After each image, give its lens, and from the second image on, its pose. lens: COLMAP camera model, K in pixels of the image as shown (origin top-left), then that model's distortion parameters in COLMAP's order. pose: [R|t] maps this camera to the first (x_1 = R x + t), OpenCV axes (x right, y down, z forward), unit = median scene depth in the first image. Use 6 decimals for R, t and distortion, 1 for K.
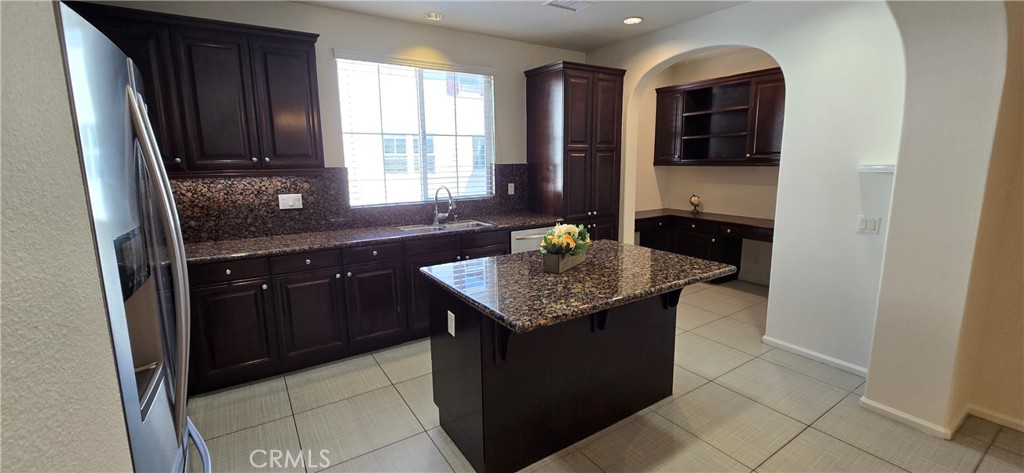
lens RADIAL K [[420.6, 0, 516.3], [0, 420.6, 227.0], [0, 0, 1]] dist [0.000357, -0.000227]
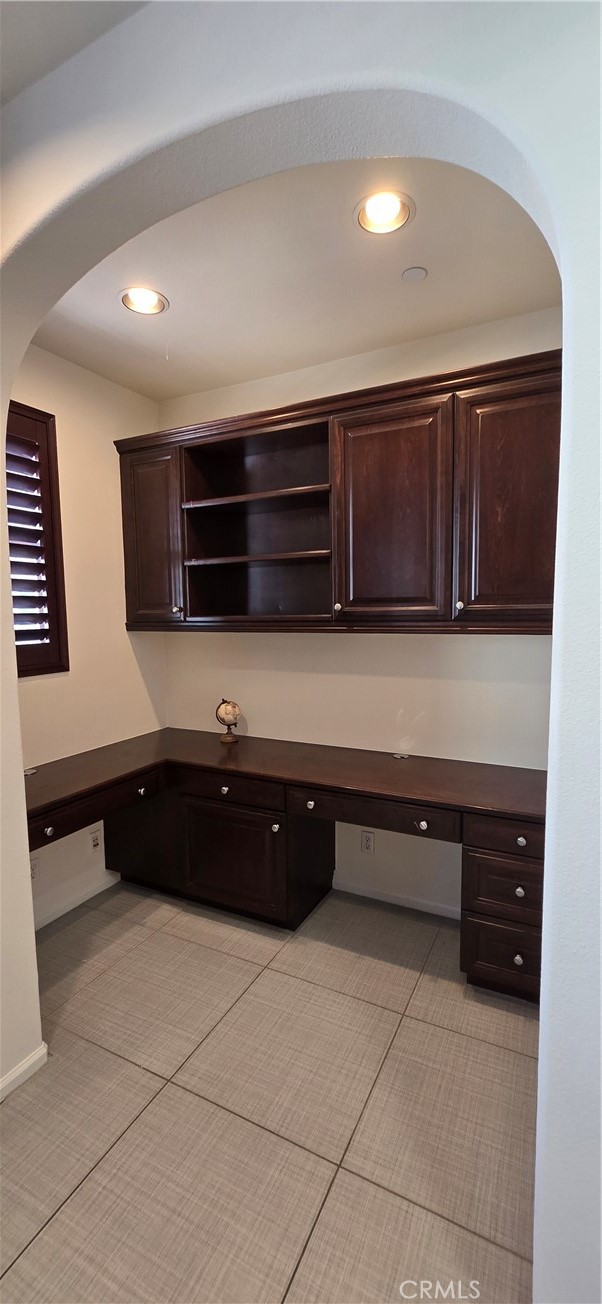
lens RADIAL K [[535.7, 0, 302.8], [0, 535.7, 665.4], [0, 0, 1]] dist [0.000357, -0.000227]
pose [[0.870261, -0.048511, 0.490196, 0.243847], [0.078528, 0.996075, -0.040839, -0.087429], [-0.486291, 0.074035, 0.870655, 0.522159]]
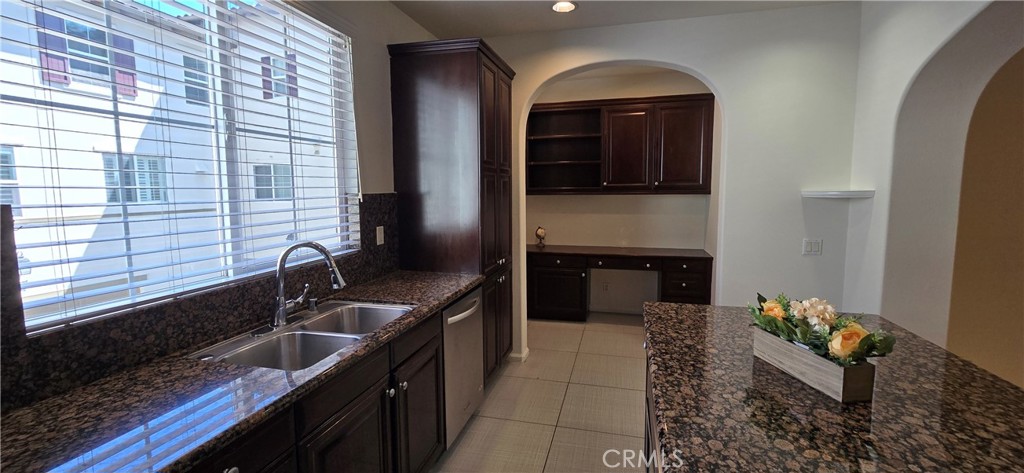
lens RADIAL K [[420.6, 0, 514.4], [0, 420.6, 229.8], [0, 0, 1]] dist [0.000357, -0.000227]
pose [[0.737459, -0.062673, 0.672478, -0.241687], [0.106741, 0.993987, -0.024419, -0.056952], [-0.666904, 0.089789, 0.739714, 0.387272]]
